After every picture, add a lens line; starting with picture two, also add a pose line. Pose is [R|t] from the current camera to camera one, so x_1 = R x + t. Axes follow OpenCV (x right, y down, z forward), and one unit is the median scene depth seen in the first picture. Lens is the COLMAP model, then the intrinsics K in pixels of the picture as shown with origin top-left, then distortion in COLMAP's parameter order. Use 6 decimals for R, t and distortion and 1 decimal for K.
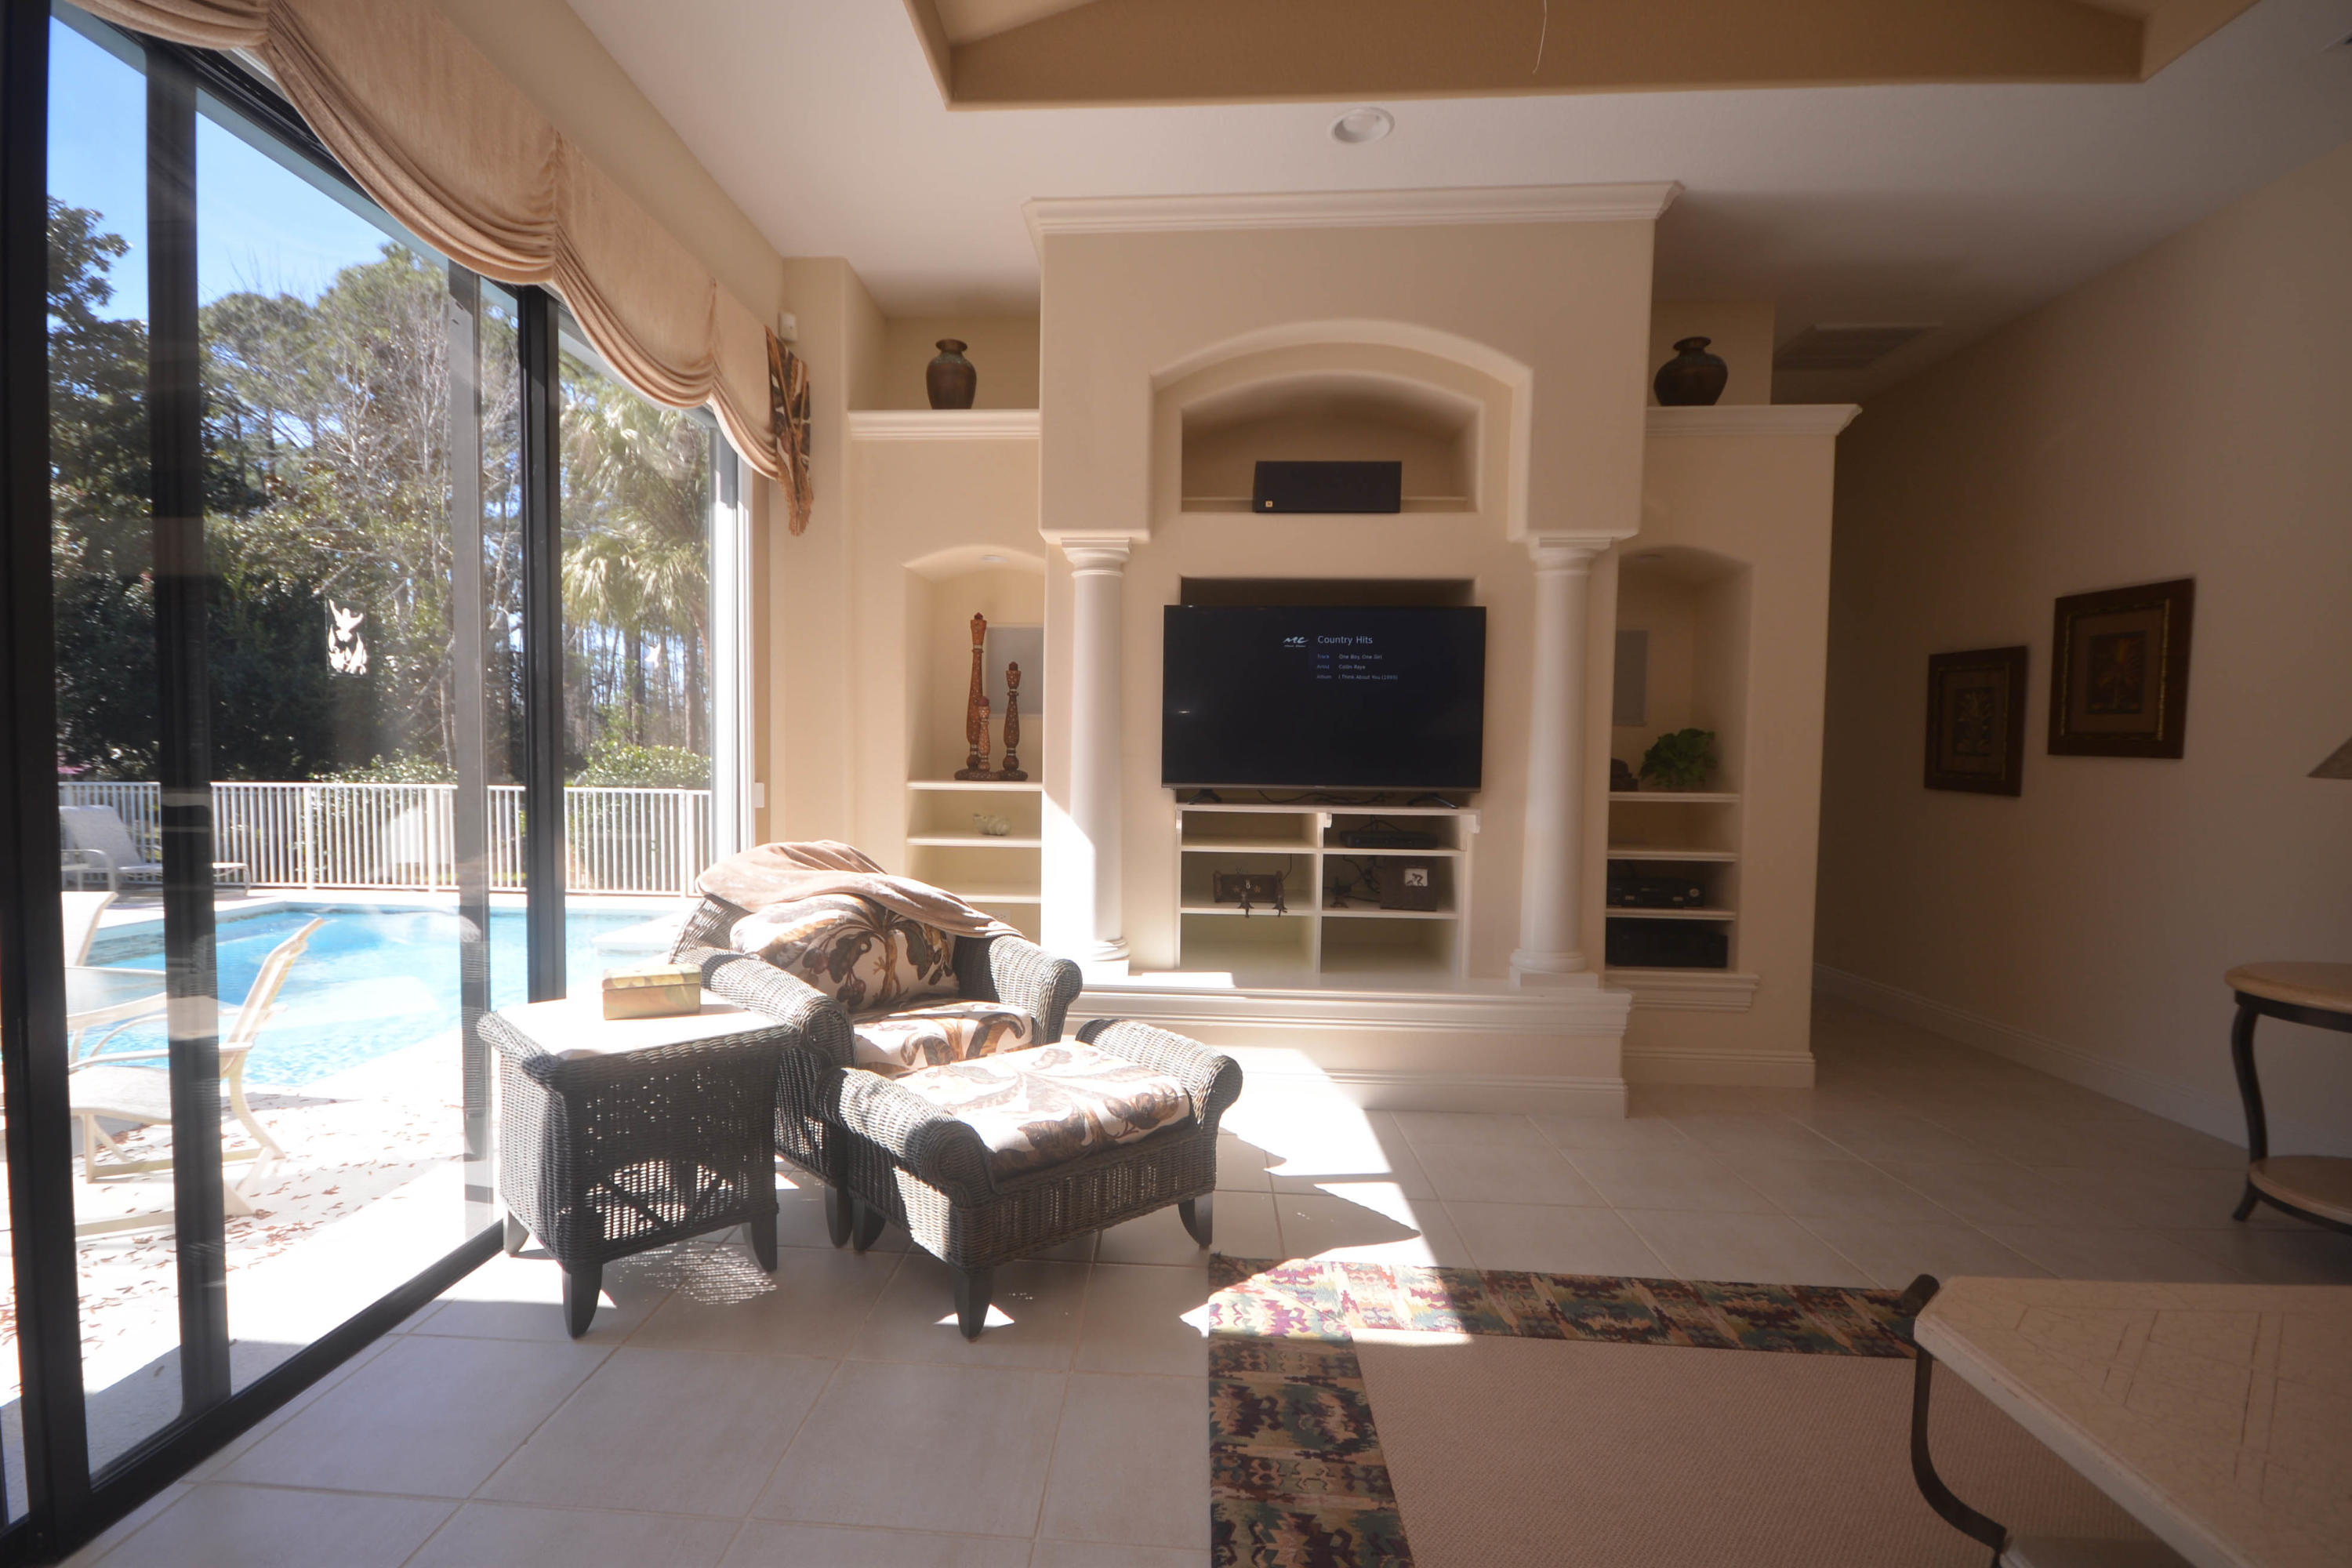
lens RADIAL K [[1073.2, 0, 1117.0], [0, 1073.2, 810.6], [0, 0, 1]] dist [0.008188, -0.007897]
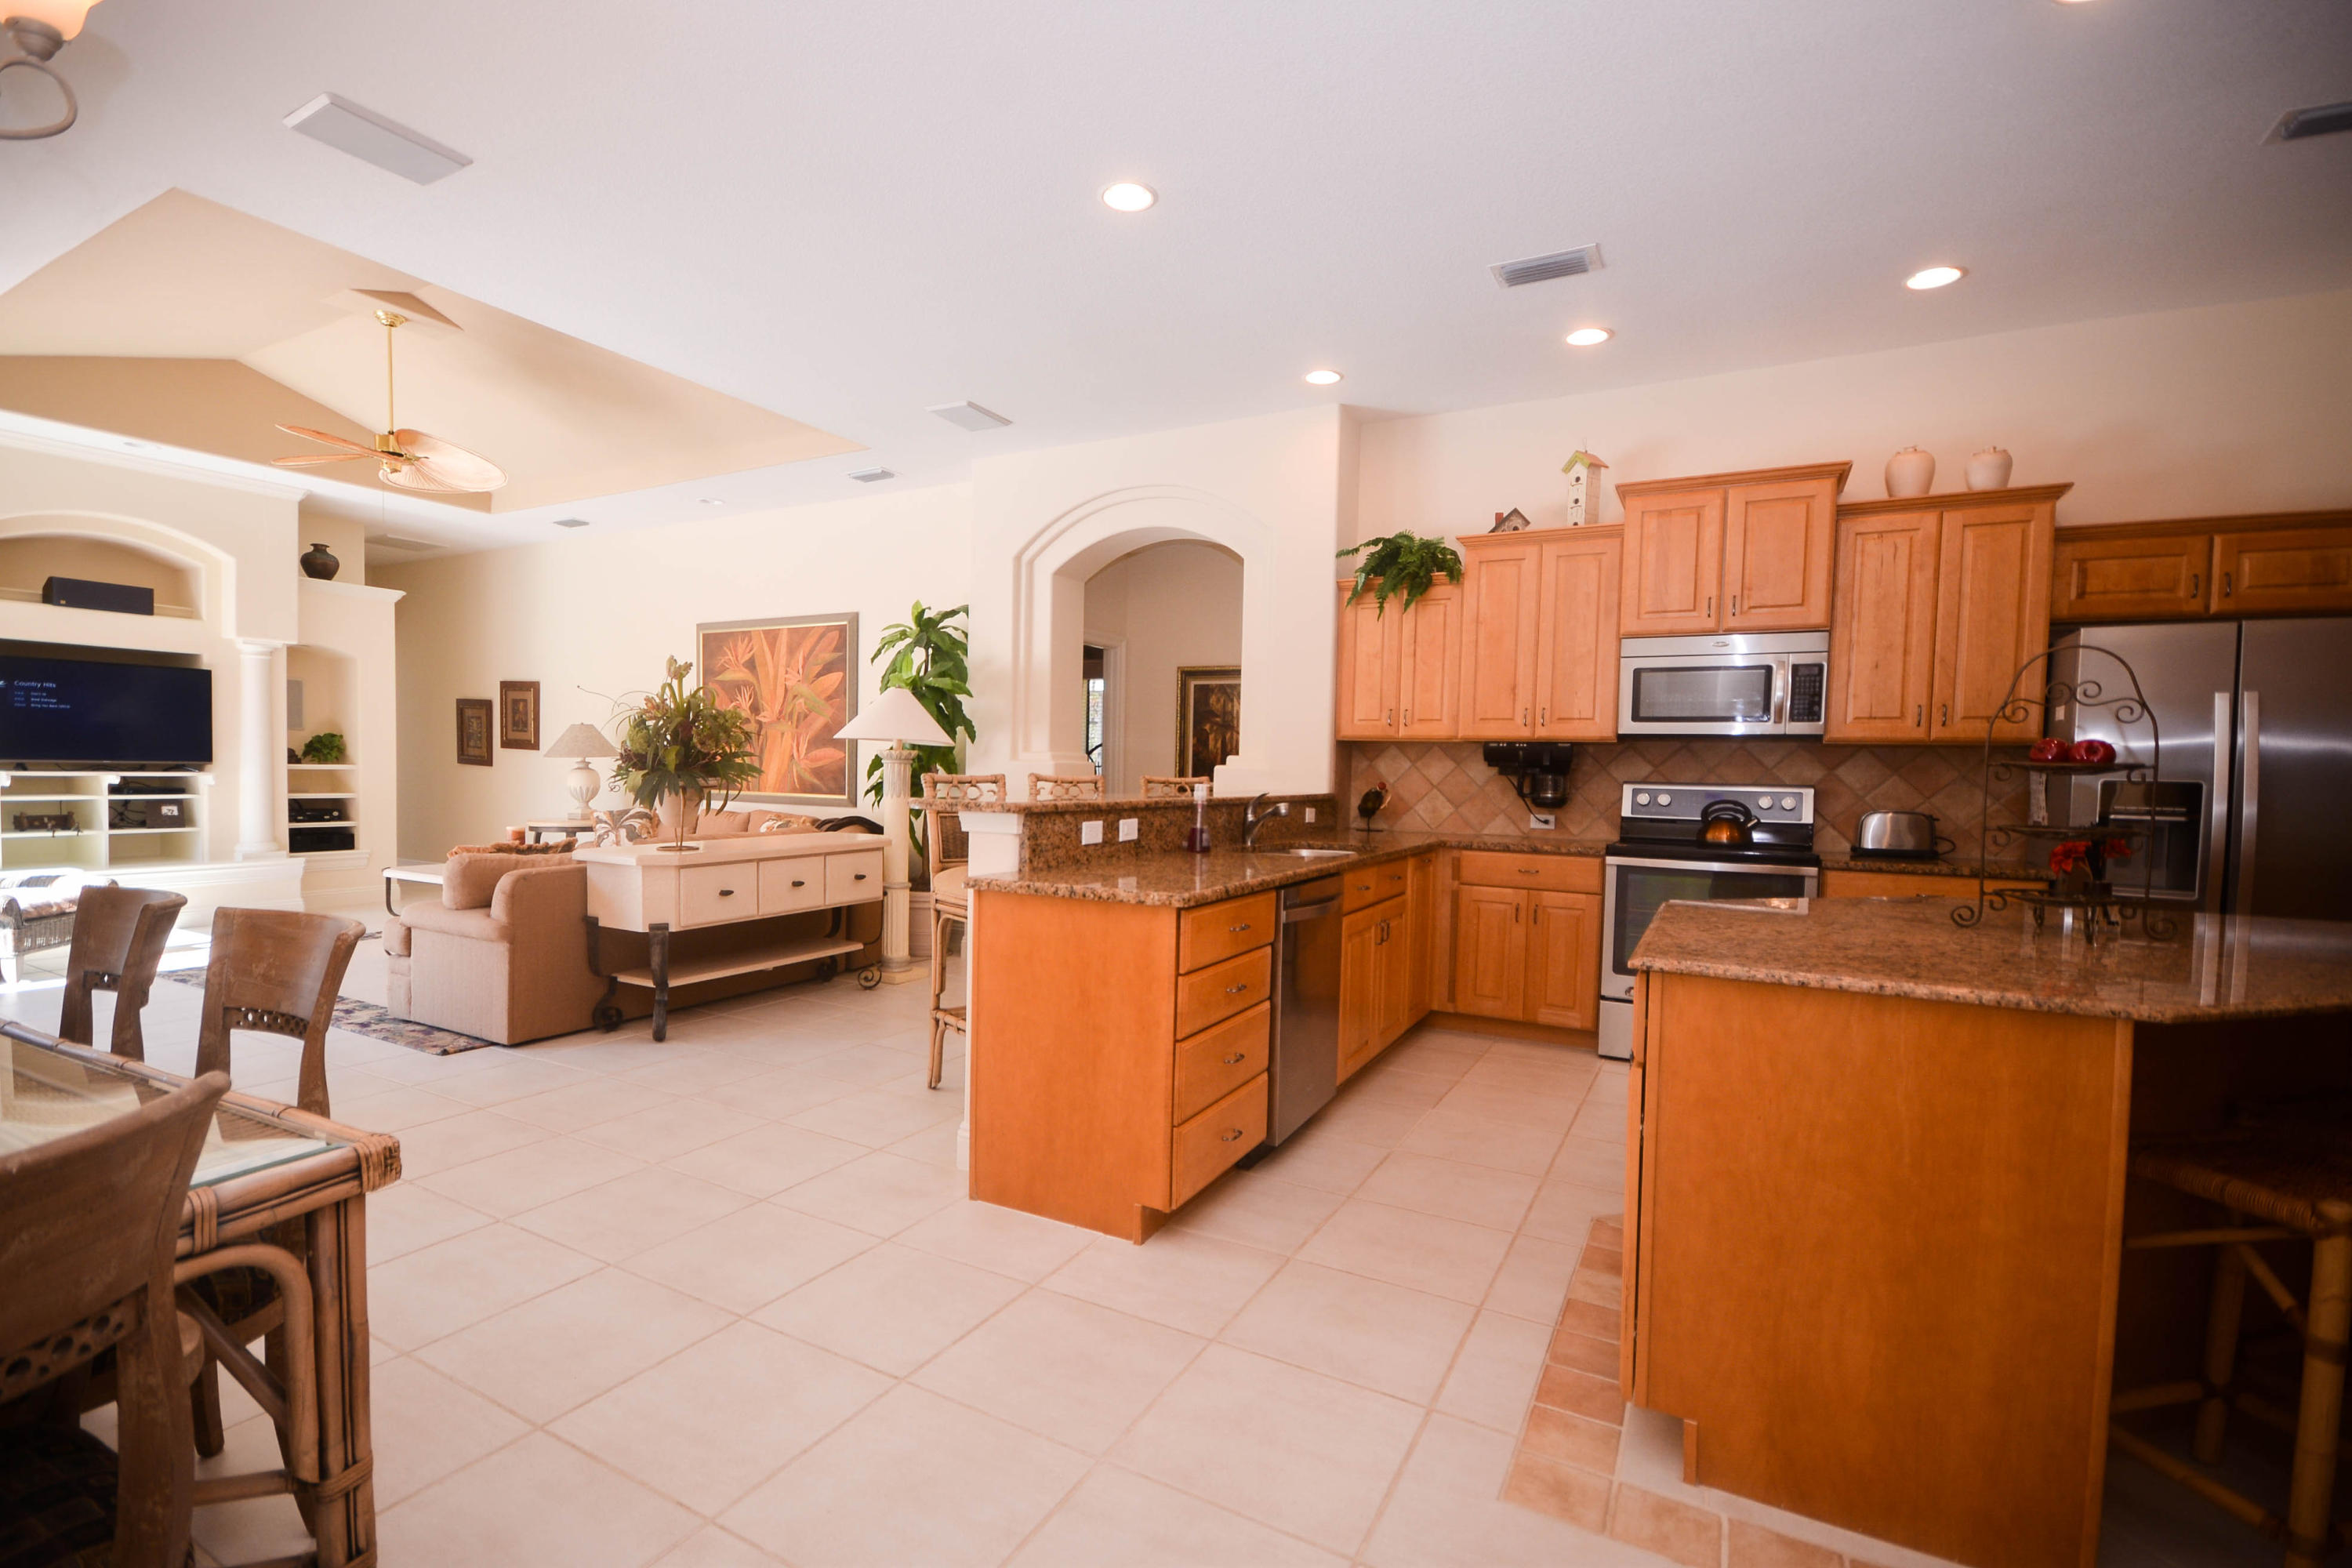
lens RADIAL K [[1070.2, 0, 1125.2], [0, 1070.2, 805.2], [0, 0, 1]] dist [0.001156, 0.000491]
pose [[0.437246, -0.037163, 0.898574, -0.690273], [0.029473, 0.999201, 0.026983, 0.053667], [-0.898859, 0.014686, 0.437992, -1.348453]]
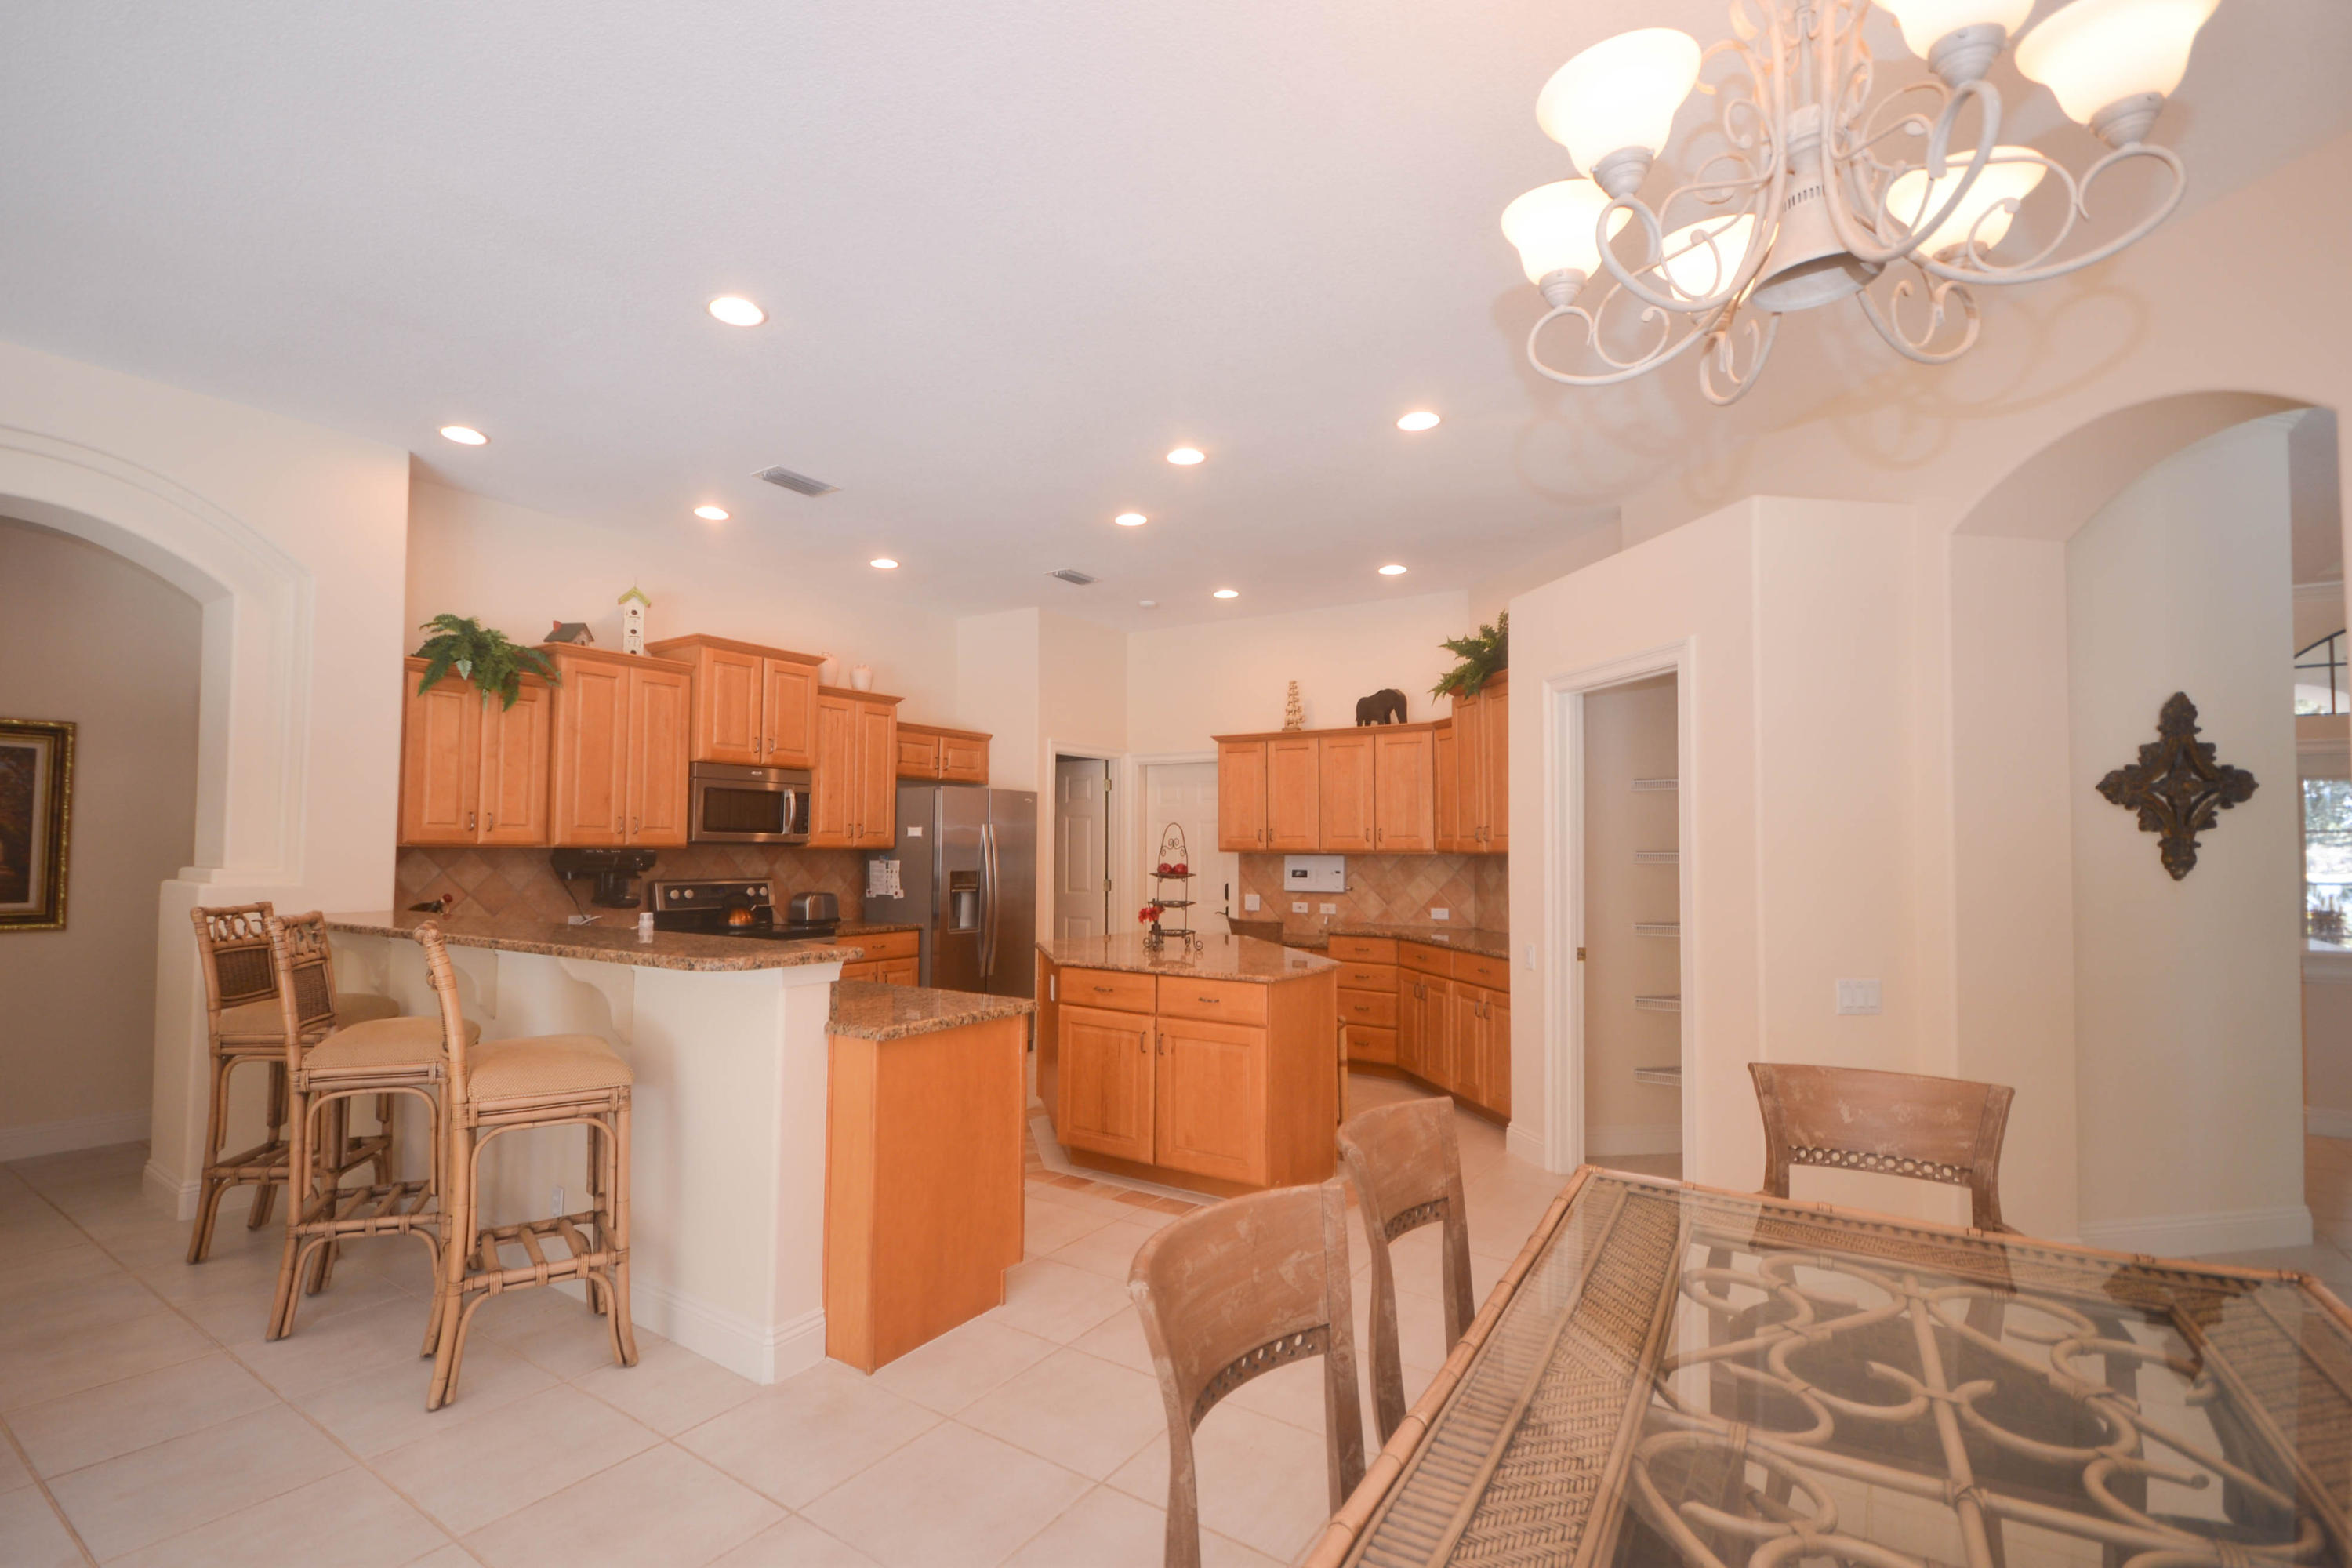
lens RADIAL K [[1070.7, 0, 1111.2], [0, 1070.7, 790.1], [0, 0, 1]] dist [-0.000266, 0.000077]
pose [[-0.862323, 0.013980, 0.506165, -0.557621], [0.012833, 0.999901, -0.005753, -0.032930], [-0.506195, 0.001534, -0.862417, -0.340761]]
